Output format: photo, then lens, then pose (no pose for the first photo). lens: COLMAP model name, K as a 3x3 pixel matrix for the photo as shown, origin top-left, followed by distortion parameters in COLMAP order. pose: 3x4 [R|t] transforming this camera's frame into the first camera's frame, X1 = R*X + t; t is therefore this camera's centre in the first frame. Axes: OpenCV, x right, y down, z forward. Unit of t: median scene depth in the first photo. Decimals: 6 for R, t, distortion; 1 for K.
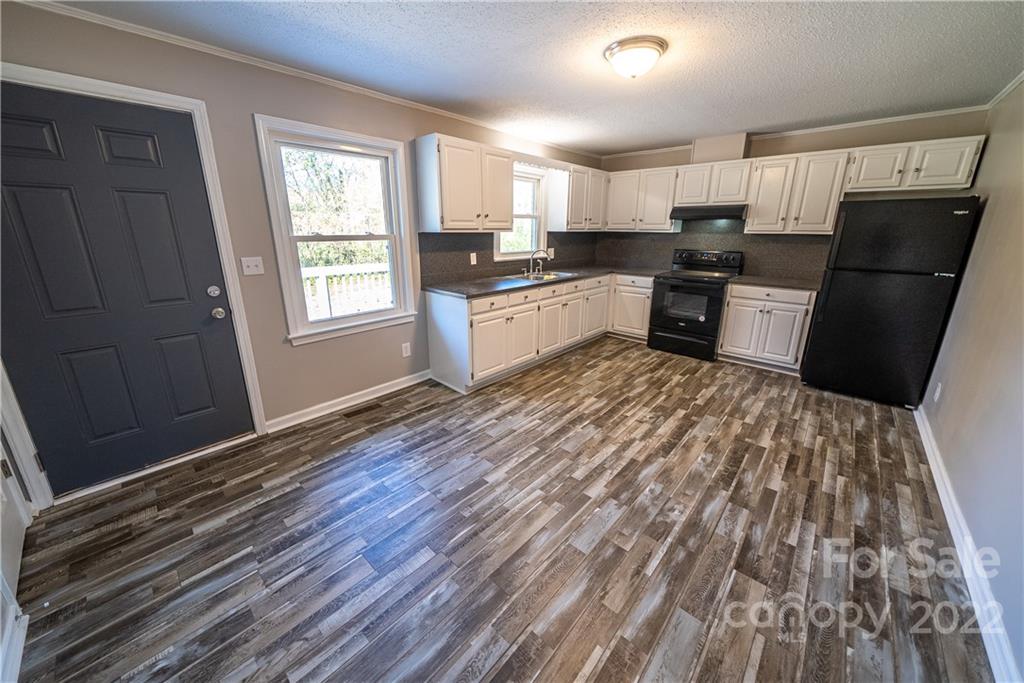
lens RADIAL K [[363.4, 0, 522.8], [0, 363.4, 329.6], [0, 0, 1]] dist [-0.001111, -0.000114]
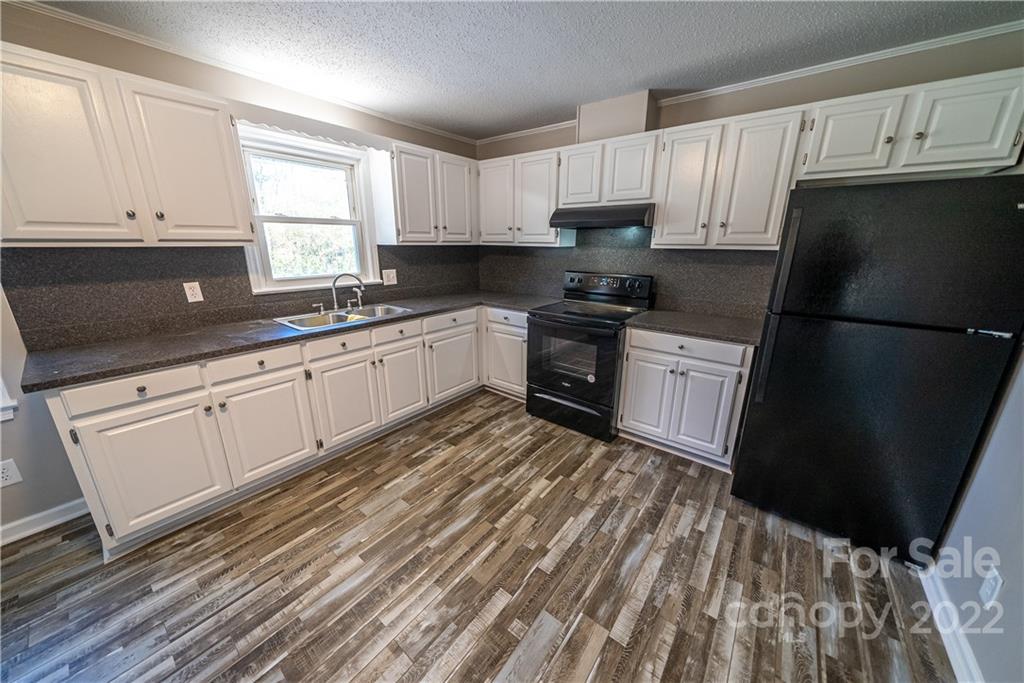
lens RADIAL K [[358.1, 0, 515.7], [0, 358.1, 347.0], [0, 0, 1]] dist [-0.001311, -0.000009]
pose [[0.997269, -0.019025, 0.071365, 0.331584], [0.018070, 0.999739, 0.014013, -0.104778], [-0.071613, -0.012685, 0.997352, 0.388561]]
